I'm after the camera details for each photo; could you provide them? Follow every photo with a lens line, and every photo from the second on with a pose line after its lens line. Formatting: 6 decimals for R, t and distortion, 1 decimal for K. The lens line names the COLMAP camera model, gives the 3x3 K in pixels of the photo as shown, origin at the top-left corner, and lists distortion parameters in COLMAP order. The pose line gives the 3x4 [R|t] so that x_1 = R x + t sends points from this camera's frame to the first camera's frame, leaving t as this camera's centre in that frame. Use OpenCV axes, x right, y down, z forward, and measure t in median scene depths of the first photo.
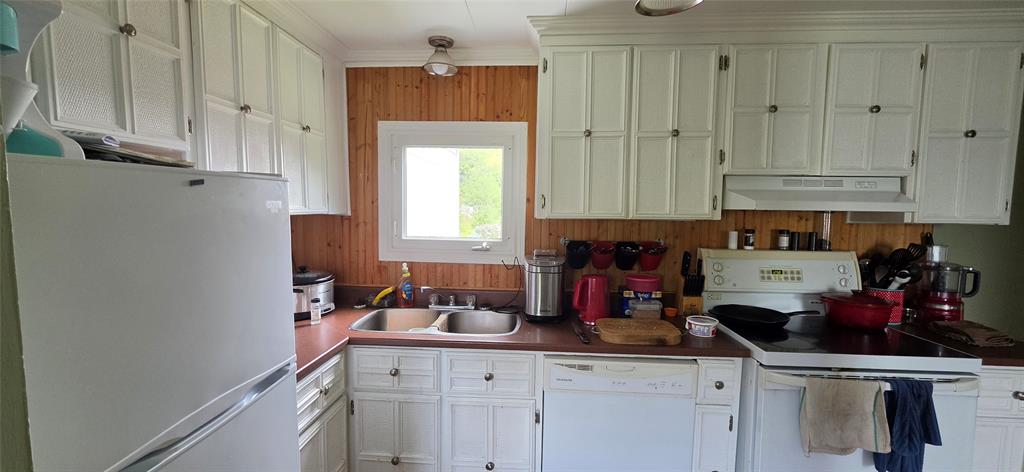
lens RADIAL K [[404.9, 0, 512.0], [0, 404.9, 237.6], [0, 0, 1]] dist [0.004805, 0.000018]
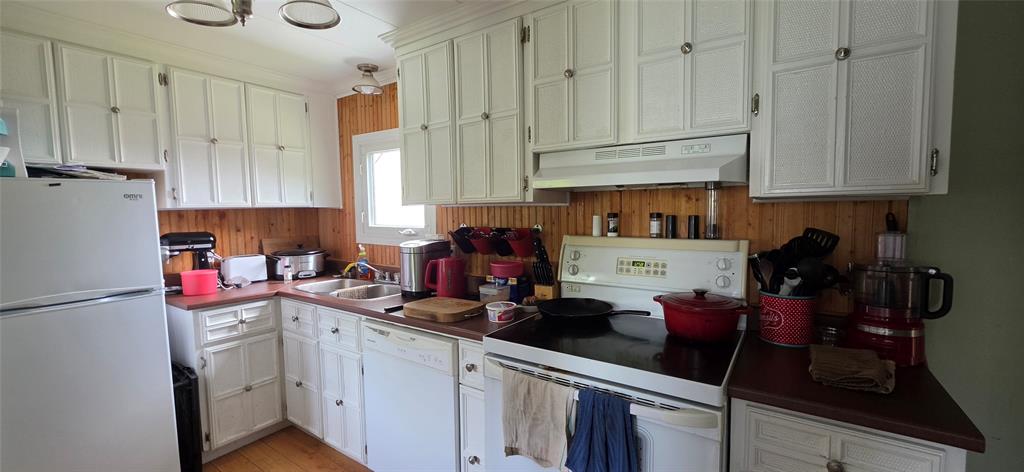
lens RADIAL K [[404.9, 0, 510.1], [0, 404.9, 235.7], [0, 0, 1]] dist [0.004805, 0.000018]
pose [[0.855103, 0.012197, -0.518315, 0.866143], [-0.016808, 0.999850, -0.004202, 0.035809], [0.518186, 0.012305, 0.855179, 0.160934]]
